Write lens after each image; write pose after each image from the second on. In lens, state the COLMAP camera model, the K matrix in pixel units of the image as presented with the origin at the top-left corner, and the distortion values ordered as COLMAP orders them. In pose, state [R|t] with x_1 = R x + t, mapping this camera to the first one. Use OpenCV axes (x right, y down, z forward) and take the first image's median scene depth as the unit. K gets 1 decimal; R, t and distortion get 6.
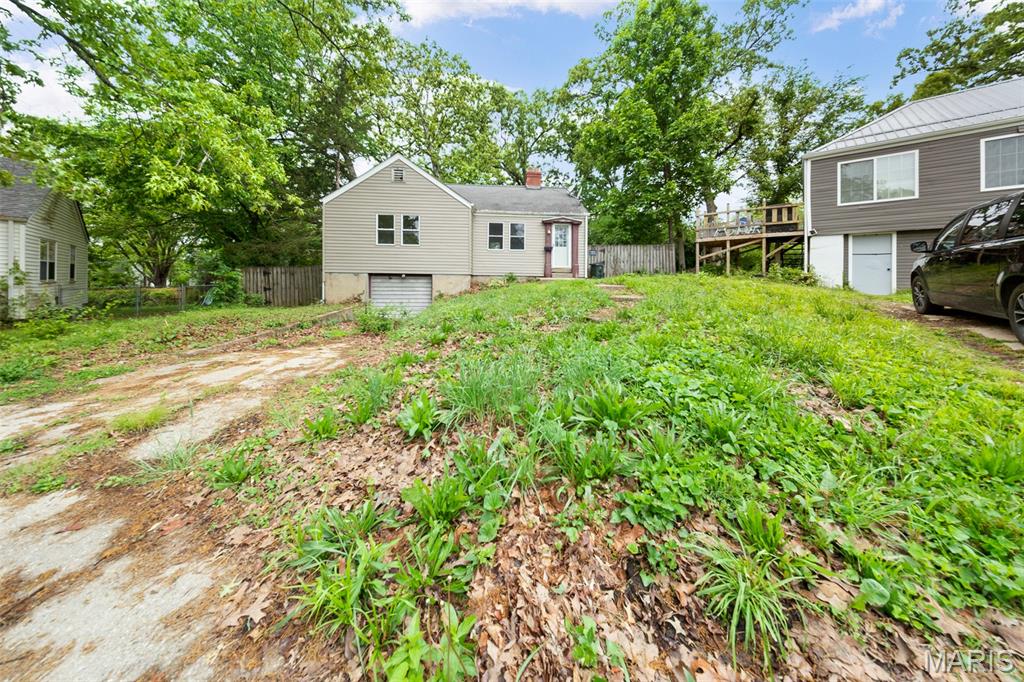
lens RADIAL K [[307.4, 0, 518.4], [0, 307.4, 330.9], [0, 0, 1]] dist [-0.000553, -0.000143]
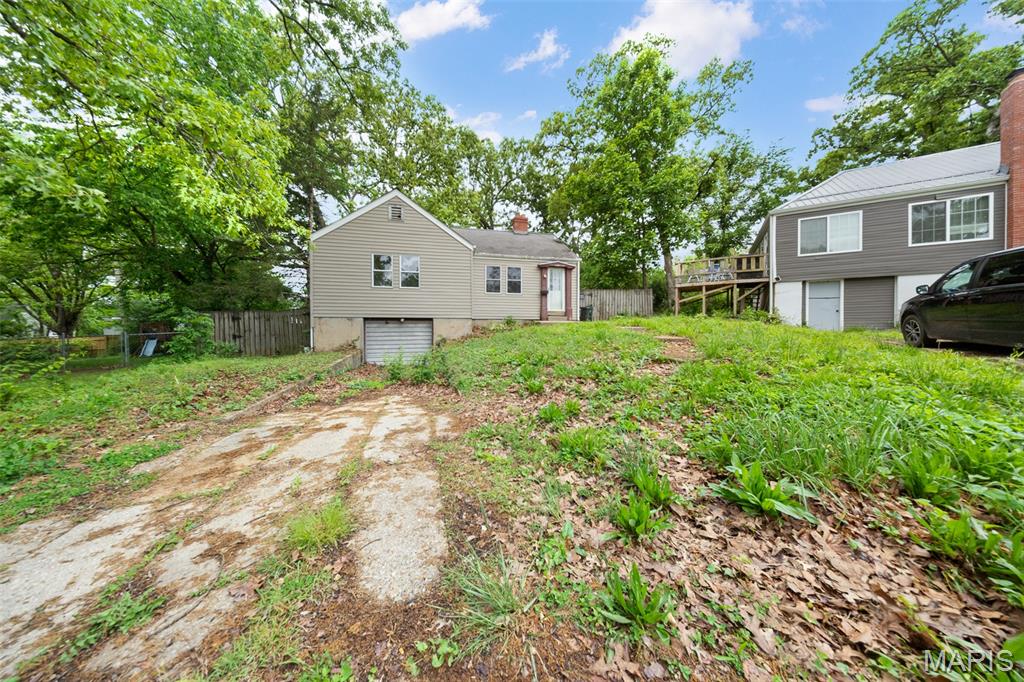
lens RADIAL K [[291.8, 0, 512.2], [0, 291.8, 373.4], [0, 0, 1]] dist [-0.000534, 0.000007]
pose [[0.988345, -0.035883, 0.147939, -0.162909], [0.035489, 0.999356, 0.005300, -0.007151], [-0.148034, 0.000012, 0.988982, 0.054995]]
